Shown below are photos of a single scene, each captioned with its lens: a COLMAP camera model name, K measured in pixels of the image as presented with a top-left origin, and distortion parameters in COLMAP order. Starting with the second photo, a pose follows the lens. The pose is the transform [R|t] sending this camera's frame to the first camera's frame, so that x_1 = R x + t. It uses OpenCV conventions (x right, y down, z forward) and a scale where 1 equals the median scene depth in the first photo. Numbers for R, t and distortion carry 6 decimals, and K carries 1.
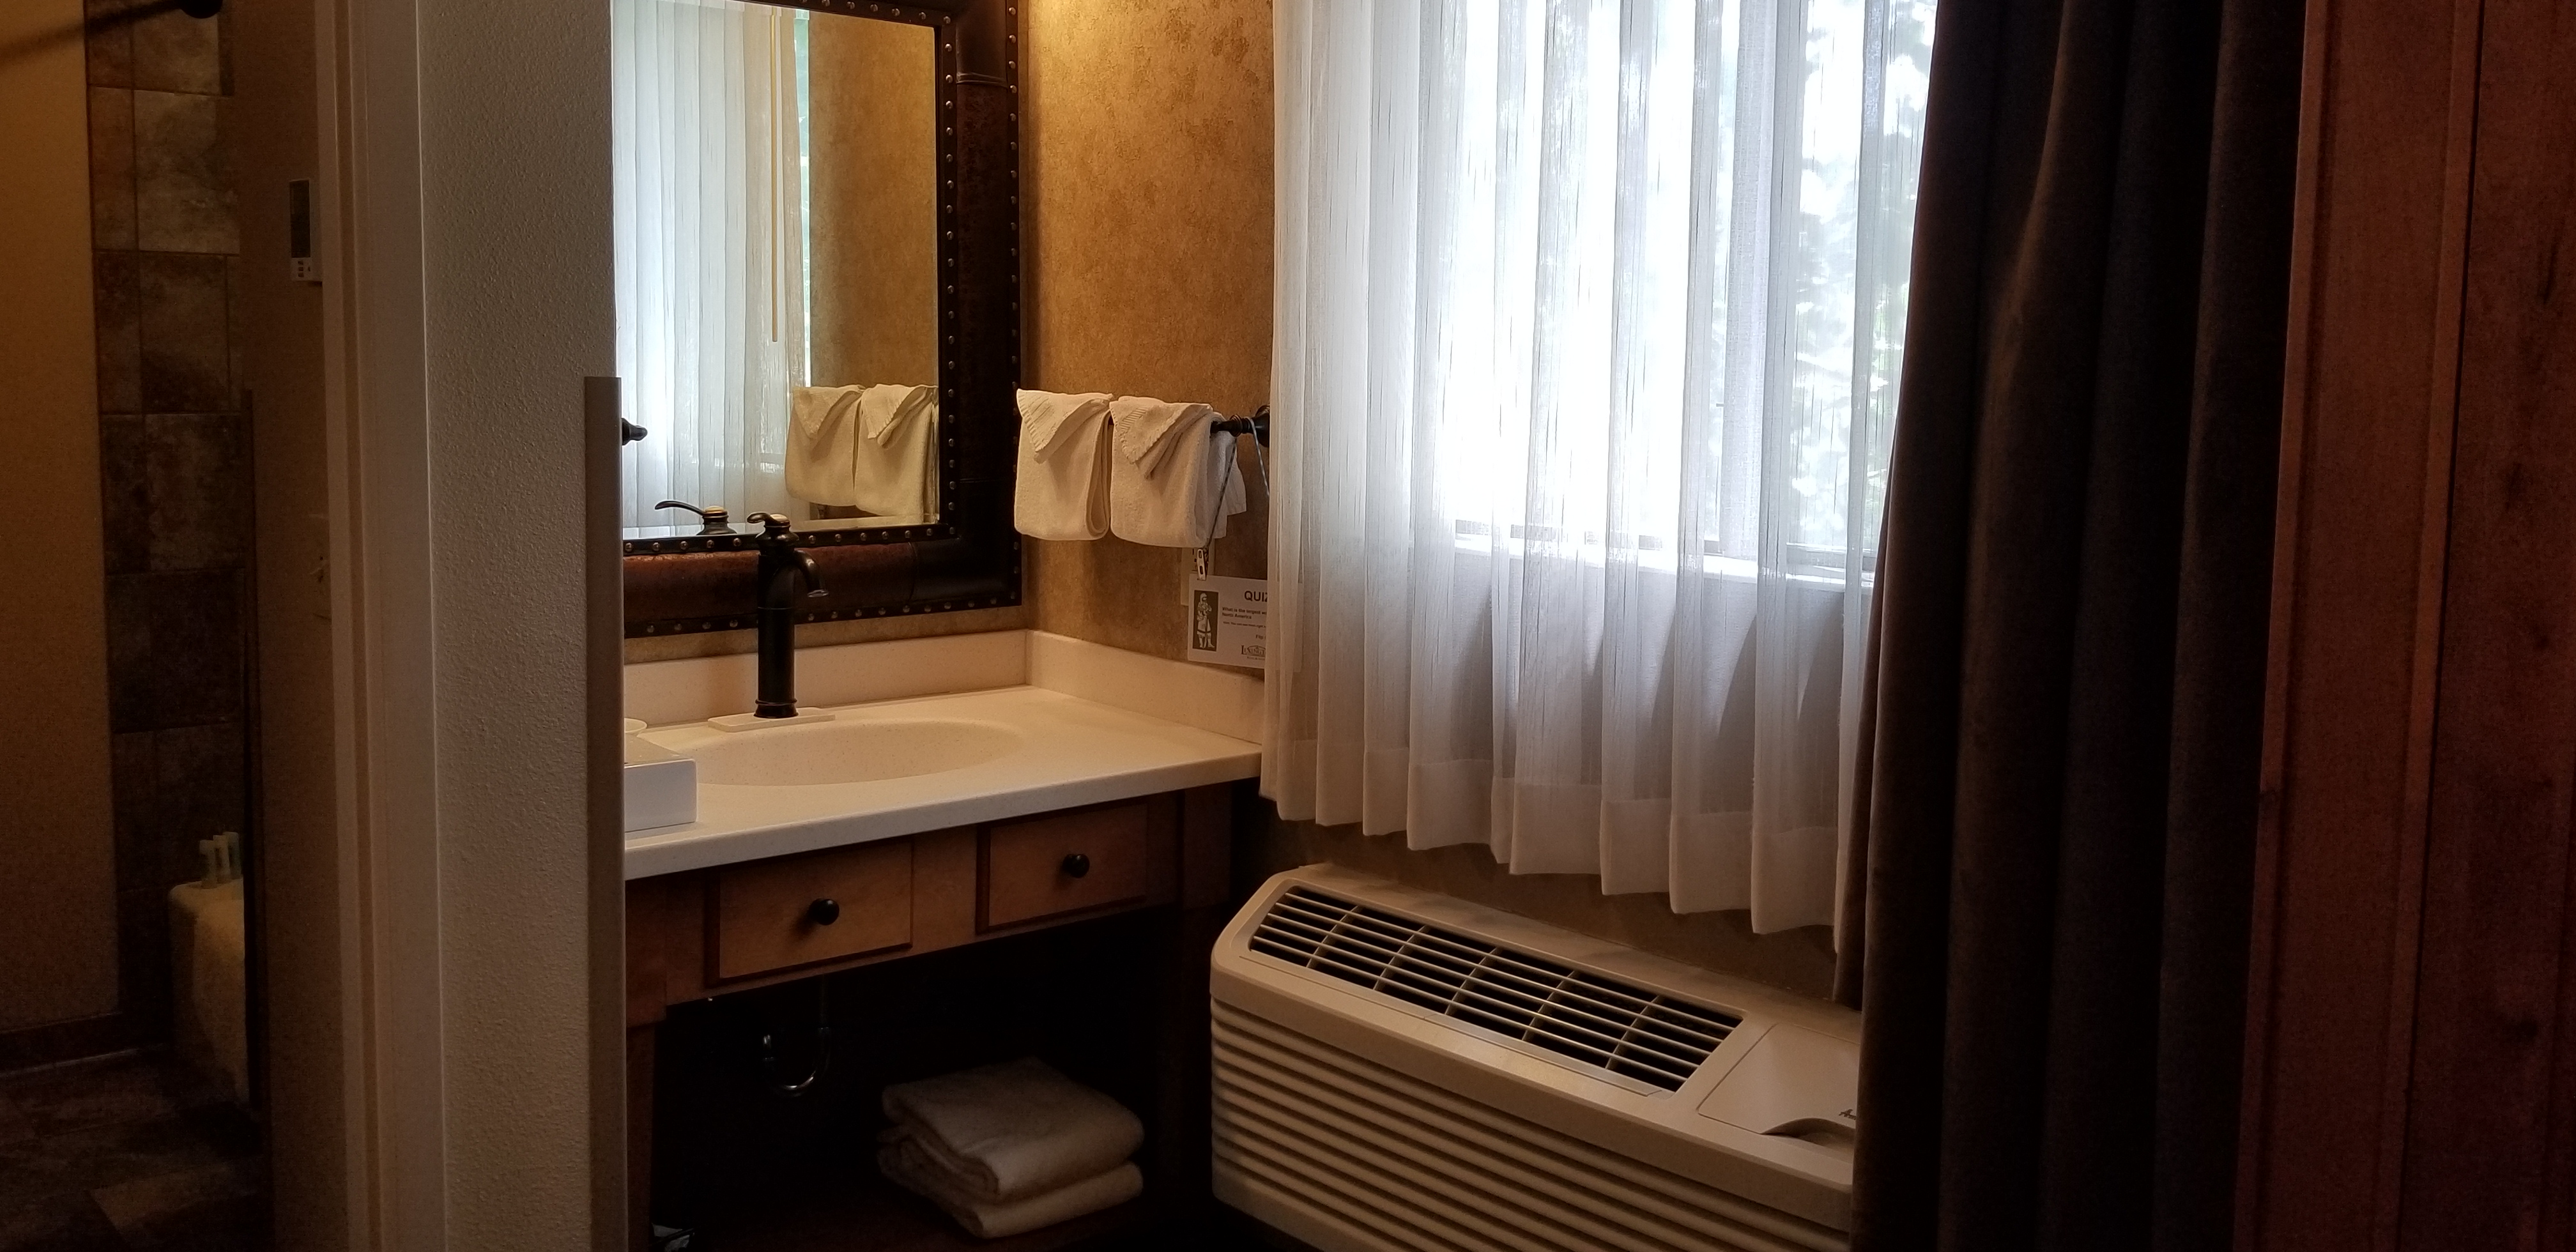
lens RADIAL K [[2126.0, 0, 1269.3], [0, 2126.0, 571.2], [0, 0, 1]] dist [0.105546, -0.227222]
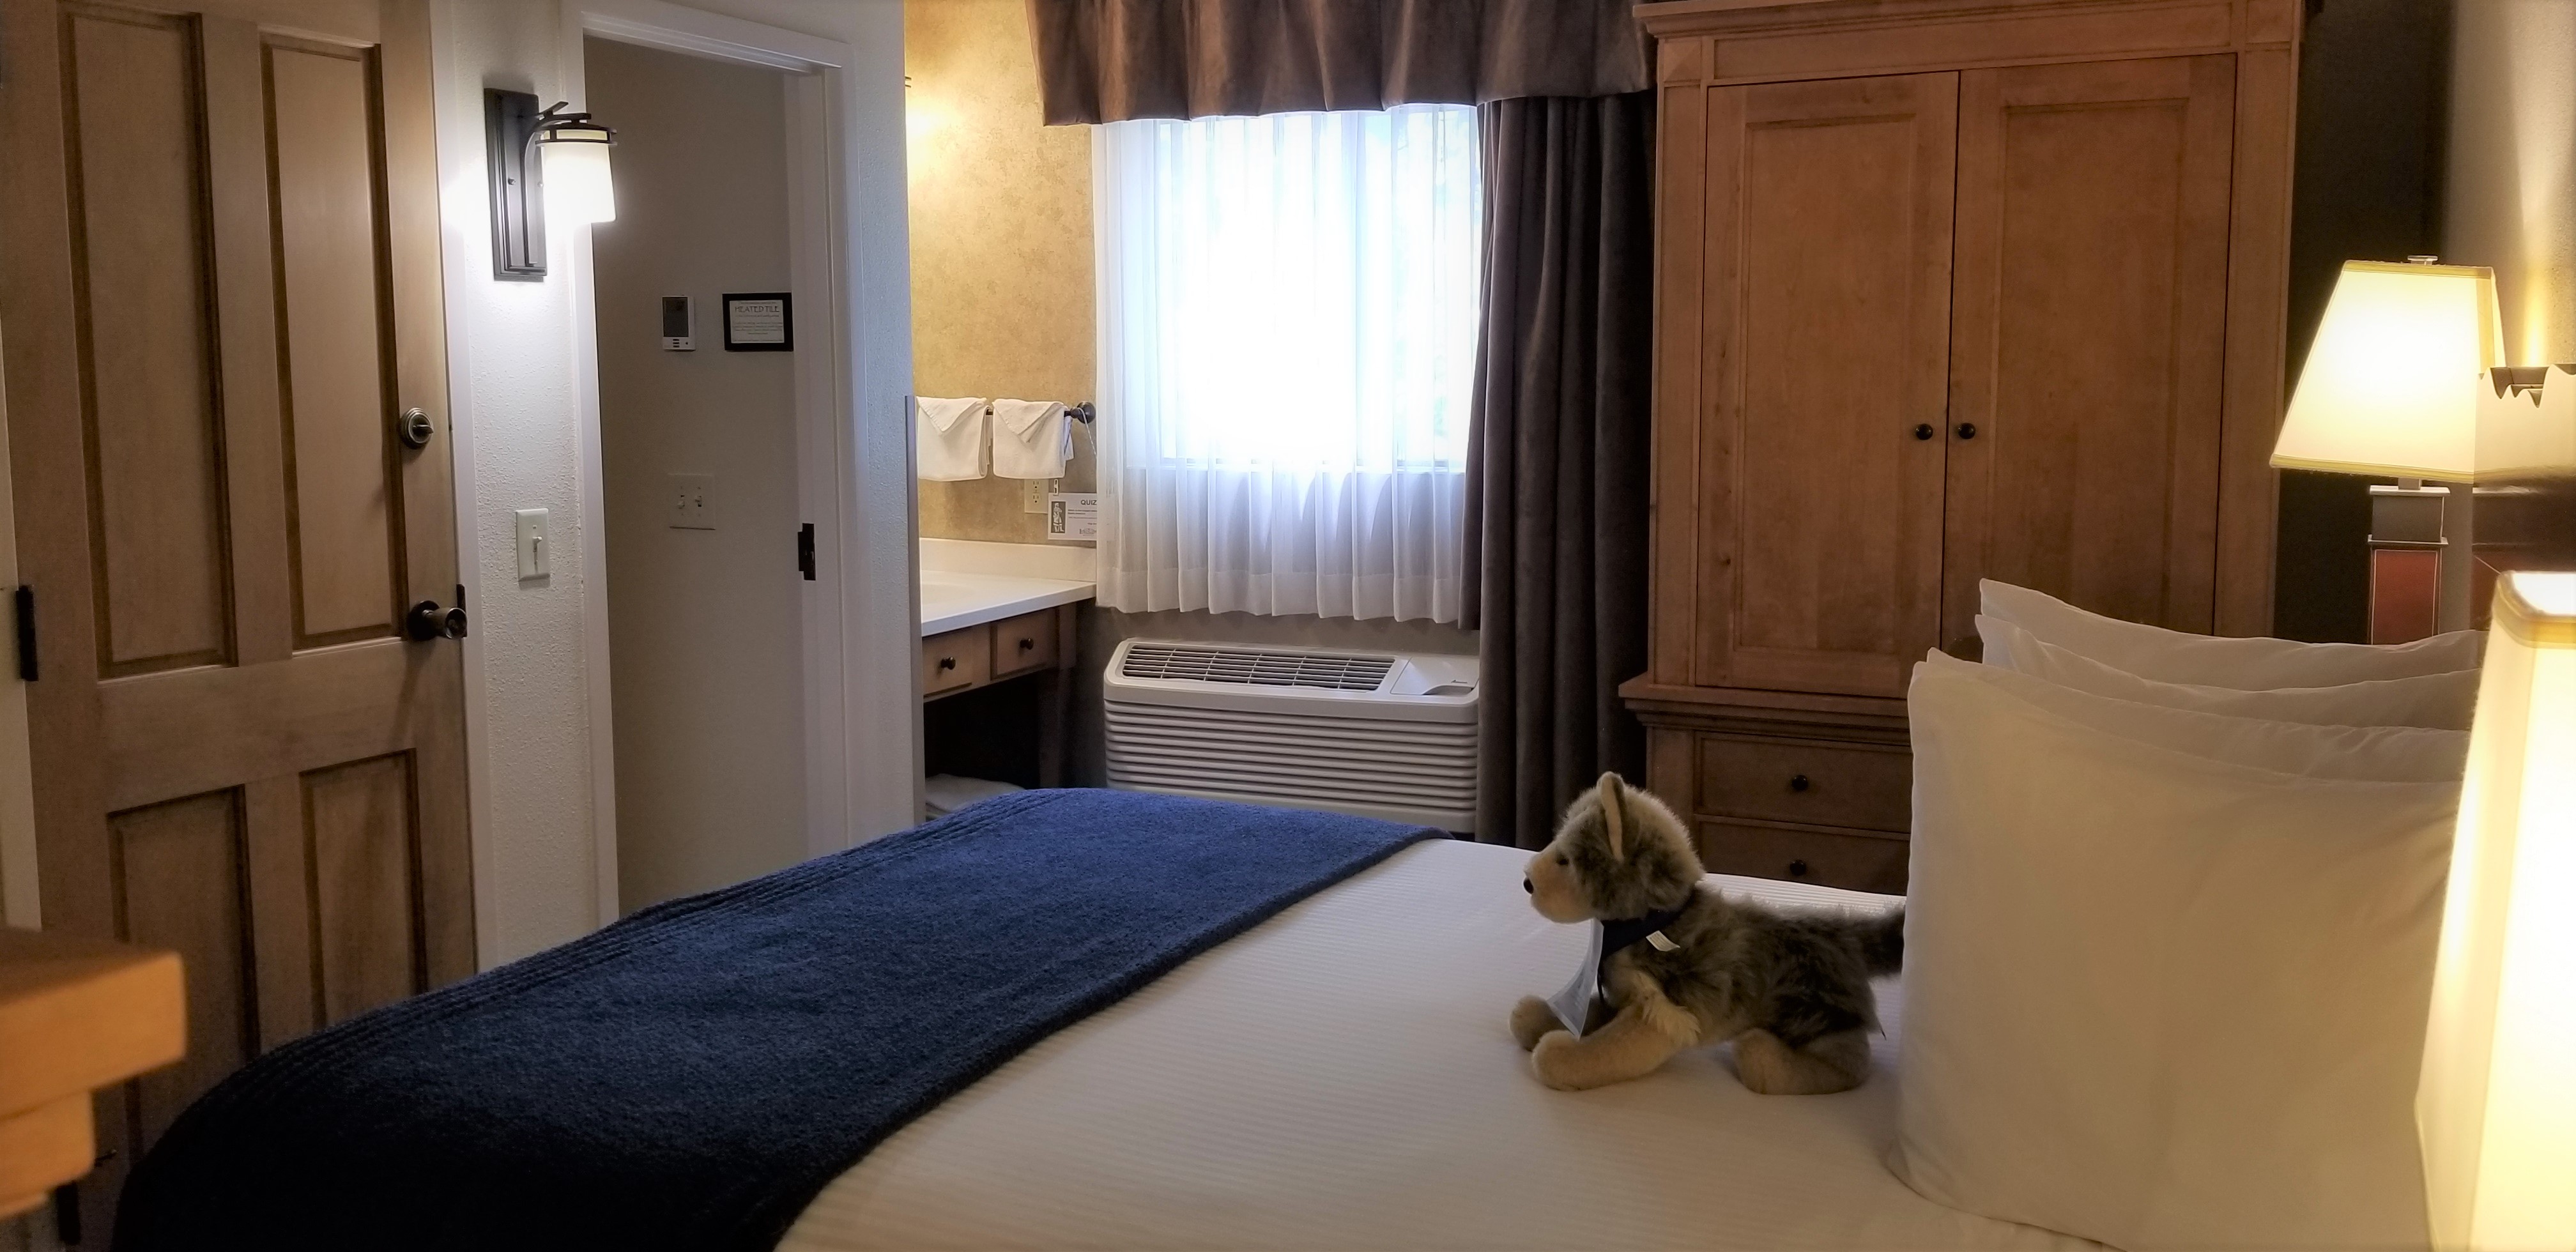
lens RADIAL K [[2126.0, 0, 1269.3], [0, 2126.0, 571.2], [0, 0, 1]] dist [0.105546, -0.227222]
pose [[0.901647, -0.060300, 0.428249, -0.653154], [0.059713, 0.998106, 0.014819, 0.052774], [-0.428331, 0.012210, 0.903539, -0.757947]]
